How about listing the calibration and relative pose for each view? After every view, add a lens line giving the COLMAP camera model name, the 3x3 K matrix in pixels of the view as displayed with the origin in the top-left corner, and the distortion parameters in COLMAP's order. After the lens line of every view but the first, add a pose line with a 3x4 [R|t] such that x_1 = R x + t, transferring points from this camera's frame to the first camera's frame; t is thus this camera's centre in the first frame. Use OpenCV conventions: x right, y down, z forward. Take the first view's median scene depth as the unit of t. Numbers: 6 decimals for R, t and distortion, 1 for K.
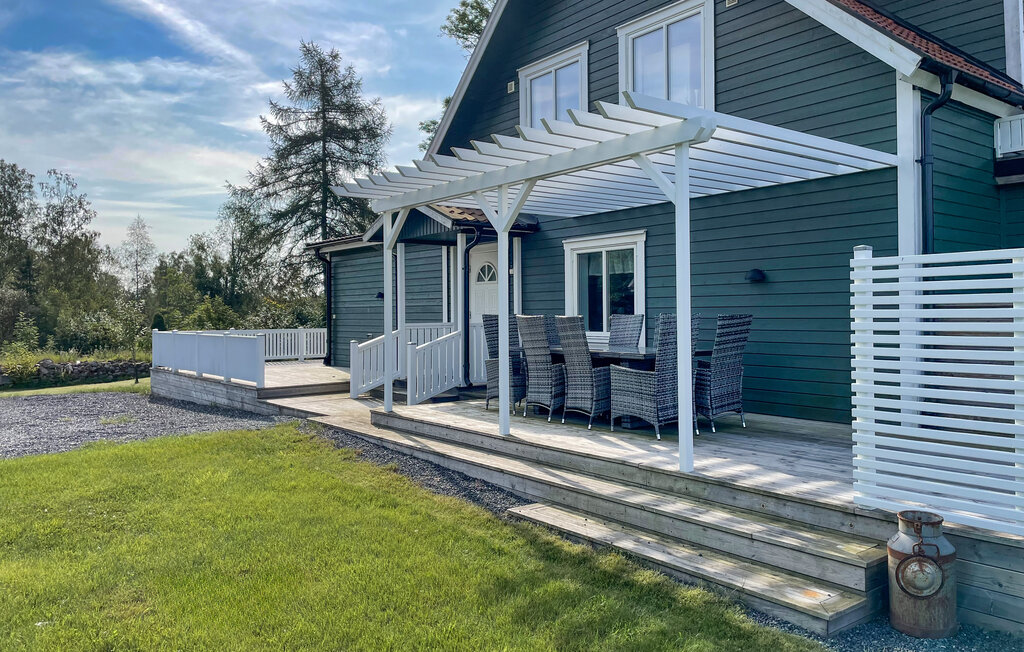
lens RADIAL K [[785.3, 0, 552.5], [0, 785.3, 329.8], [0, 0, 1]] dist [0.003712, -0.000078]
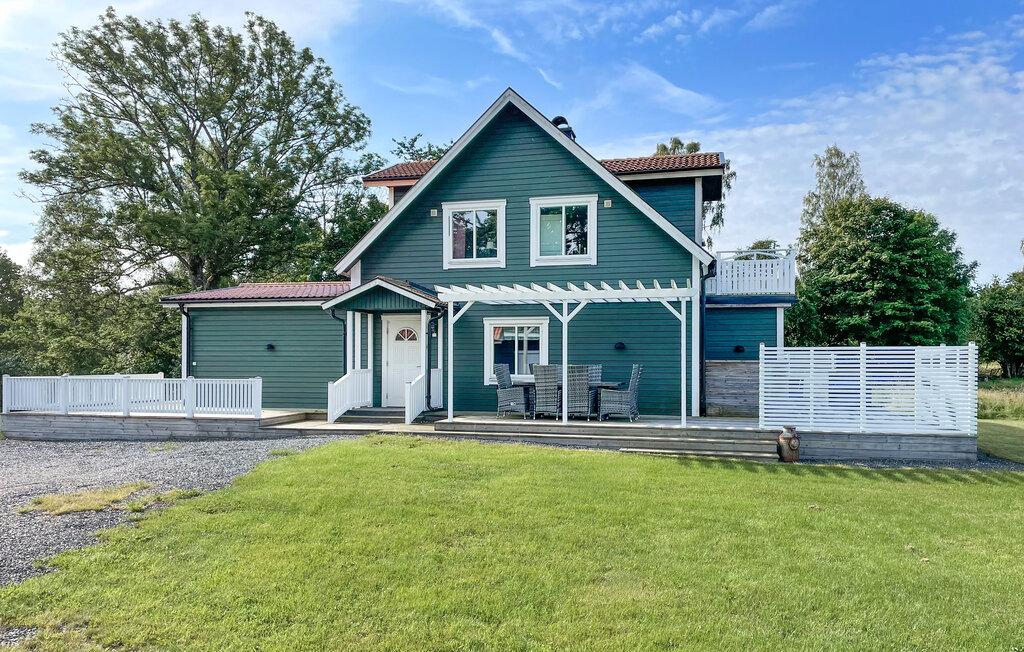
lens RADIAL K [[785.3, 0, 552.5], [0, 785.3, 329.8], [0, 0, 1]] dist [0.003712, -0.000078]
pose [[0.784252, 0.033950, 0.619513, -0.884625], [0.004479, 0.998166, -0.060371, 0.009122], [-0.620426, 0.050121, 0.782661, -0.364154]]
